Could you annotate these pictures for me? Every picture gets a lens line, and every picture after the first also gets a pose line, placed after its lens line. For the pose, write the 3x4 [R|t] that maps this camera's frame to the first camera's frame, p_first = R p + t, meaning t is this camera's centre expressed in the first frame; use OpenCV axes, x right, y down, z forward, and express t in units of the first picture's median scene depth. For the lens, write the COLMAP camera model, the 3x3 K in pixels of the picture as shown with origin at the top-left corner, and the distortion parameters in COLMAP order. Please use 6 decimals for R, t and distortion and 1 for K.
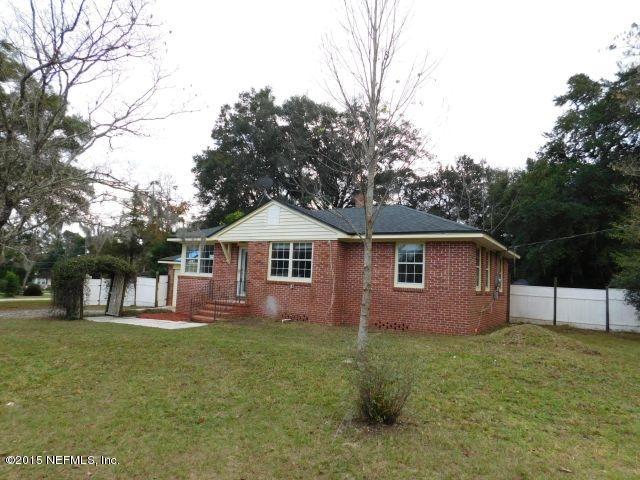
lens RADIAL K [[424.8, 0, 318.6], [0, 424.8, 238.5], [0, 0, 1]] dist [-0.067490, 0.059970]
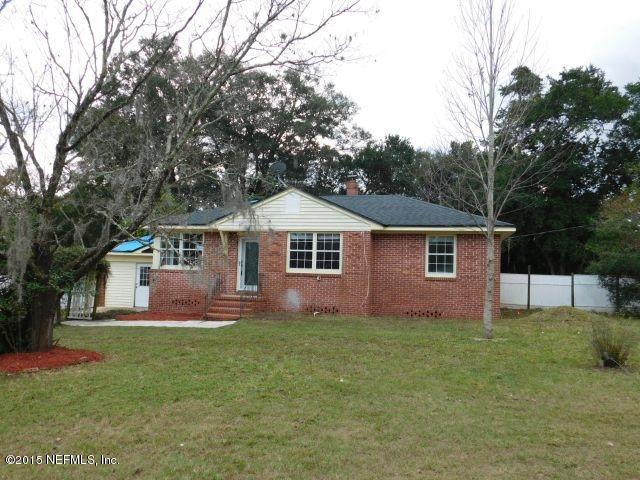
lens RADIAL K [[521.4, 0, 320.0], [0, 521.4, 240.0], [0, 0, 1]] dist [-0.002335, 0.009562]
pose [[0.949588, 0.000303, 0.313500, -0.418812], [-0.013464, 0.999116, 0.039816, -0.021647], [-0.313211, -0.042030, 0.948753, -0.124277]]
